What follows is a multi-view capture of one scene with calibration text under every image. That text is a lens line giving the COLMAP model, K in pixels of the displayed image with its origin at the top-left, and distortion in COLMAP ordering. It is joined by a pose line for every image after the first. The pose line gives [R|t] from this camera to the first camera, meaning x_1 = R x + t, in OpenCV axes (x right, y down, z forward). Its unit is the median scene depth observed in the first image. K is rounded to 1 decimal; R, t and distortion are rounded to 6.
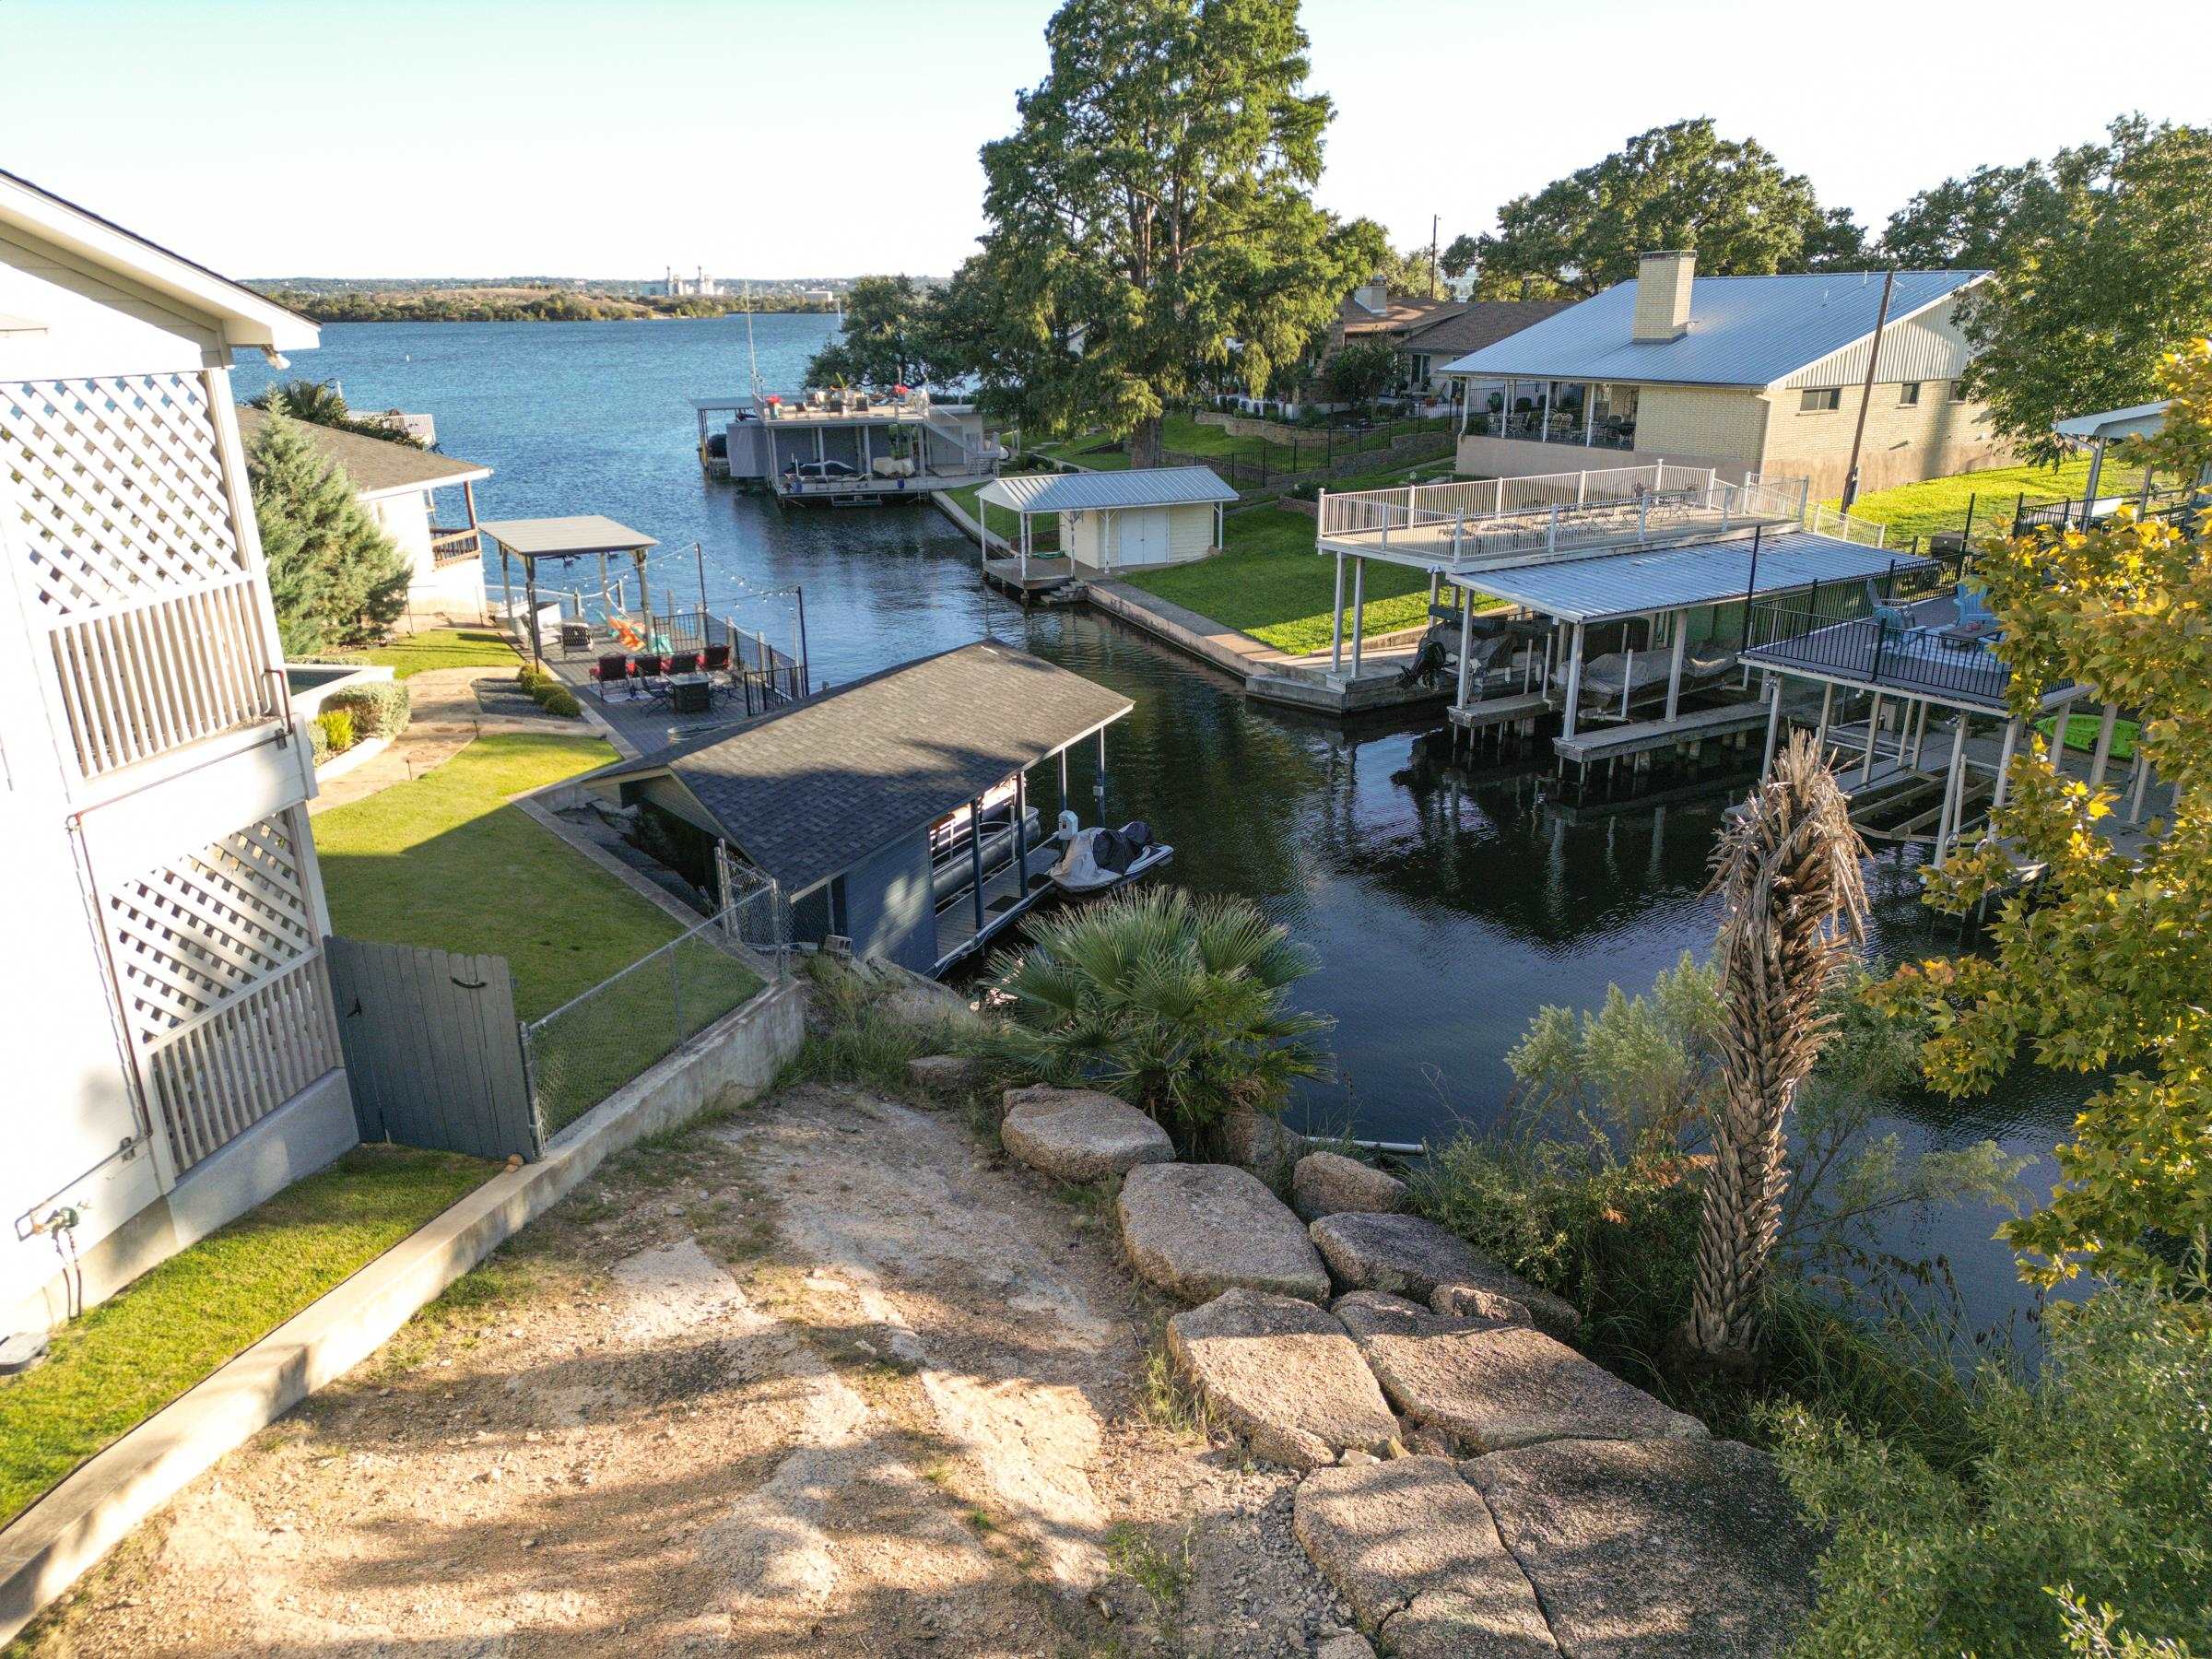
lens RADIAL K [[1539.6, 0, 1101.9], [0, 1539.6, 836.3], [0, 0, 1]] dist [0.095450, -0.094927]
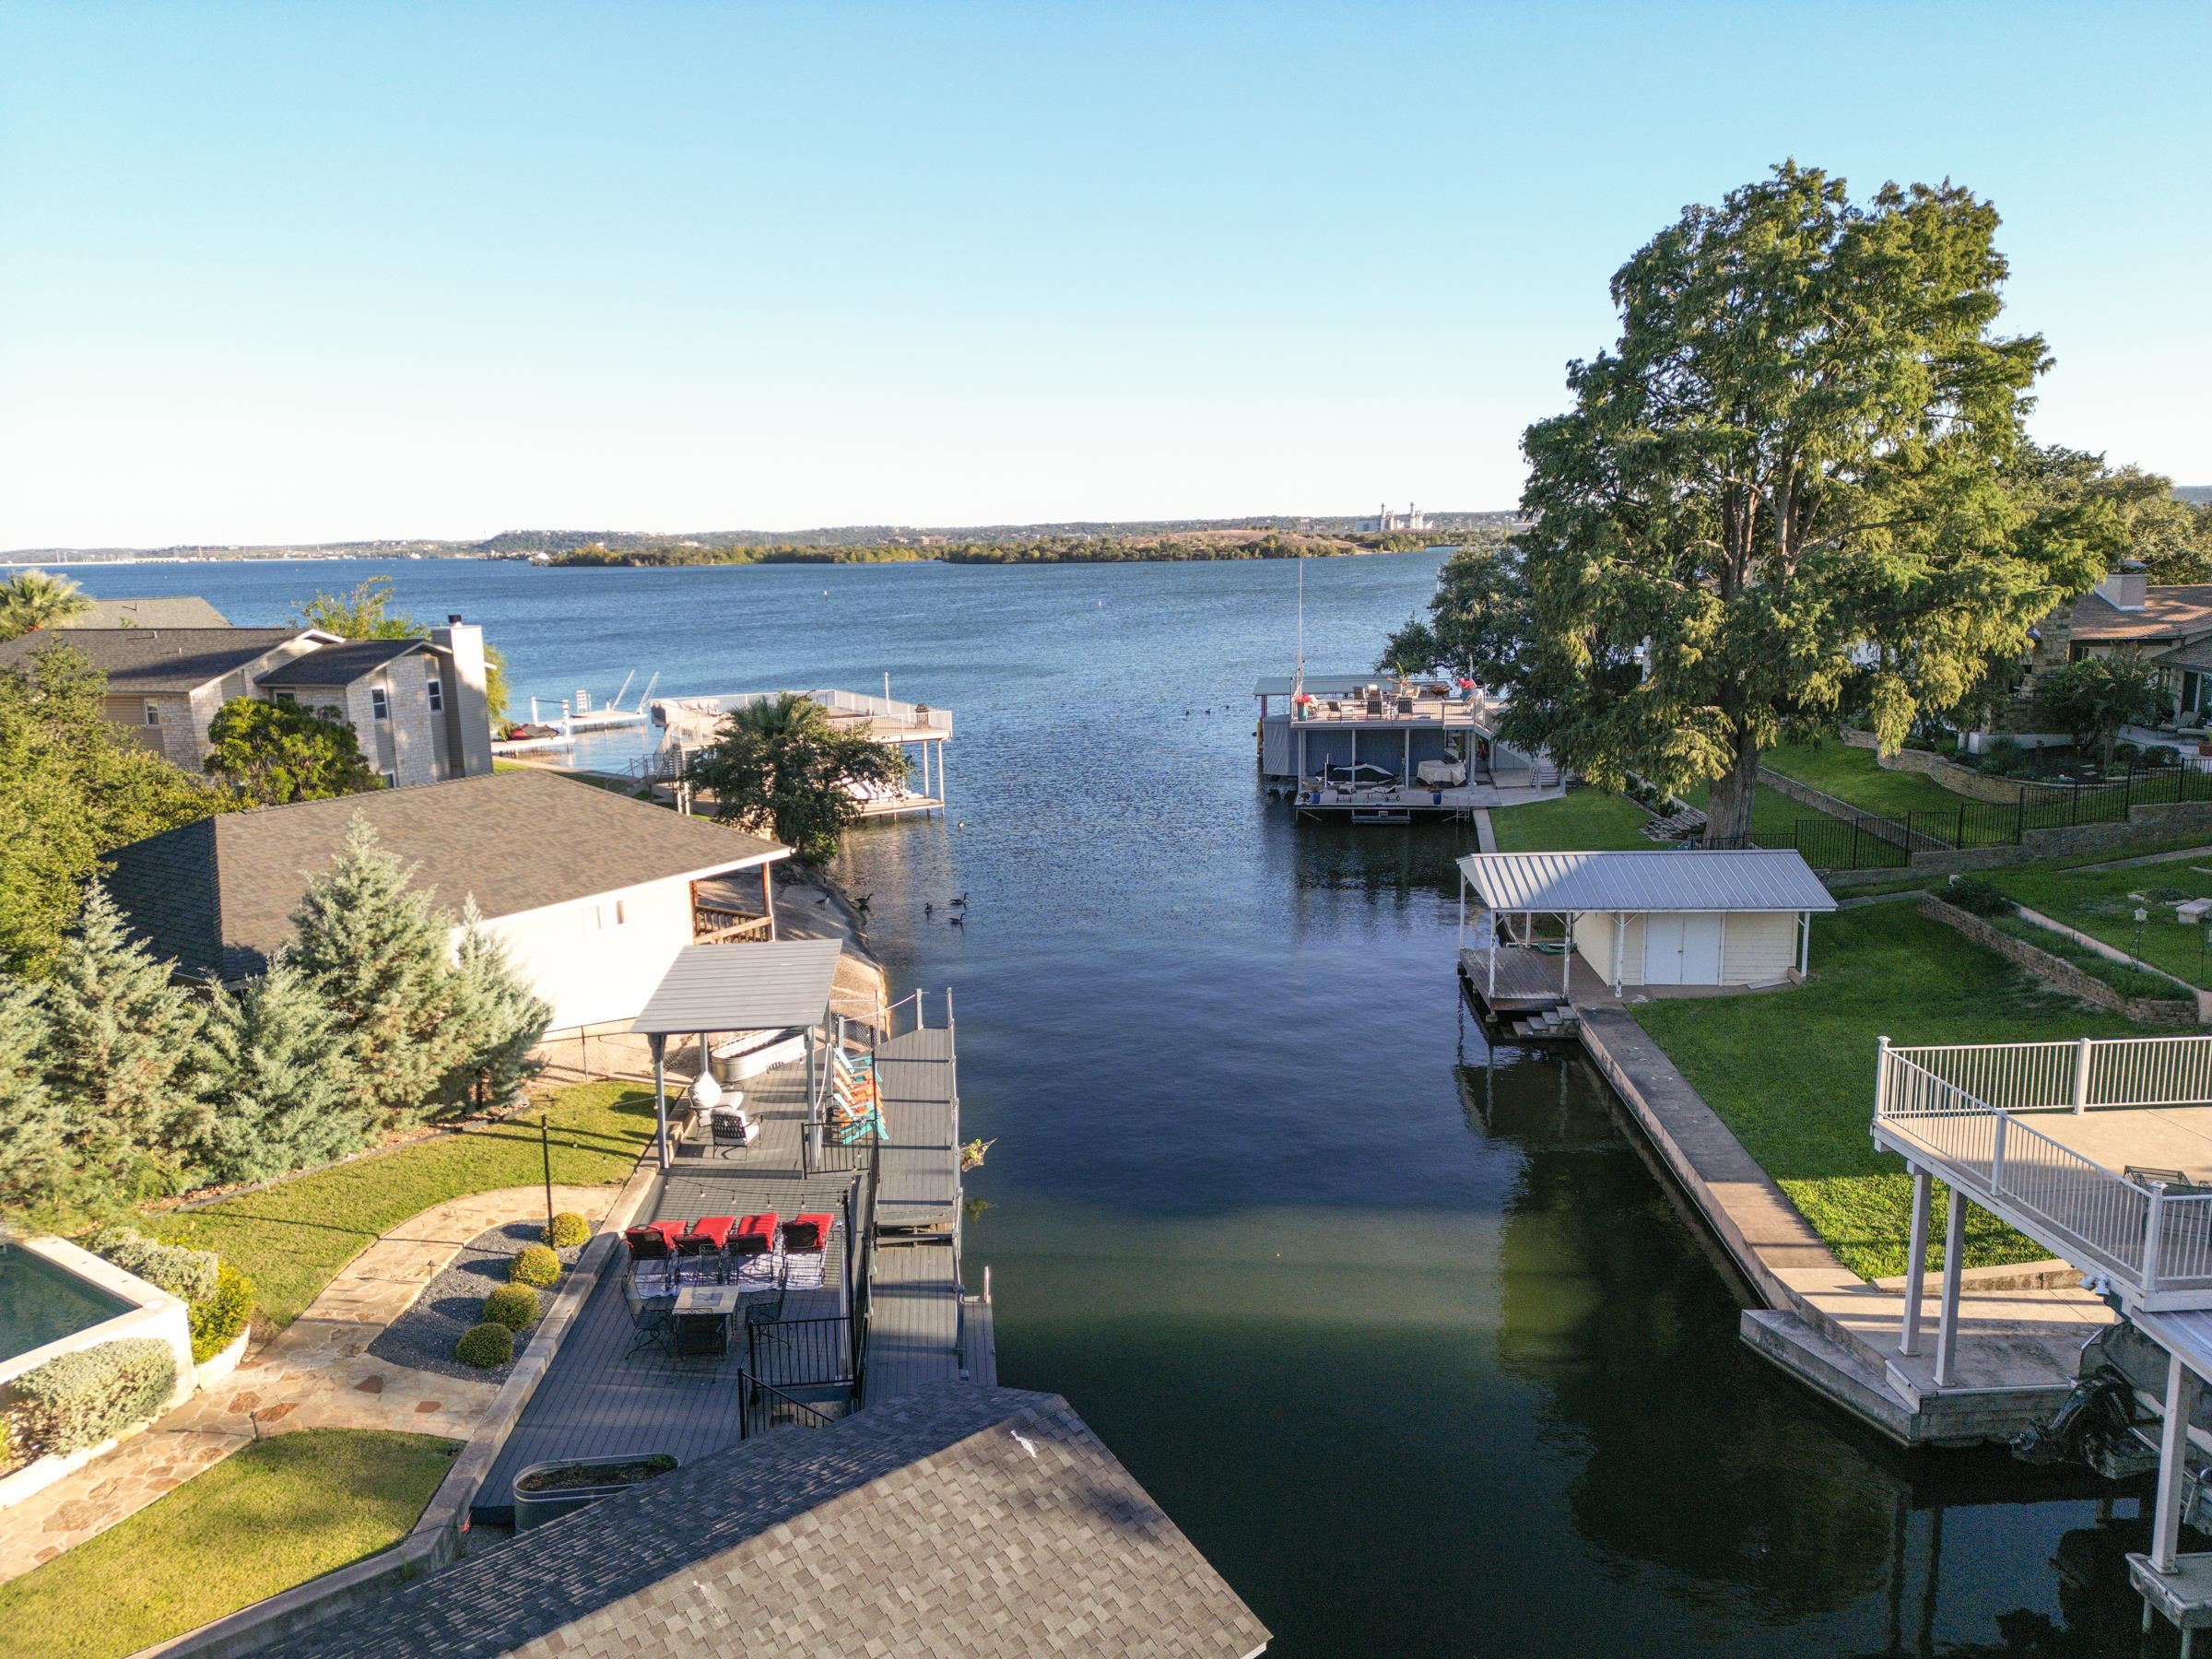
lens RADIAL K [[1539.6, 0, 1101.9], [0, 1539.6, 836.3], [0, 0, 1]] dist [0.095450, -0.094927]
pose [[0.907330, 0.070451, -0.414474, 0.071292], [-0.126366, 0.985973, -0.109037, -0.121883], [0.400978, 0.151308, 0.903506, 0.225844]]
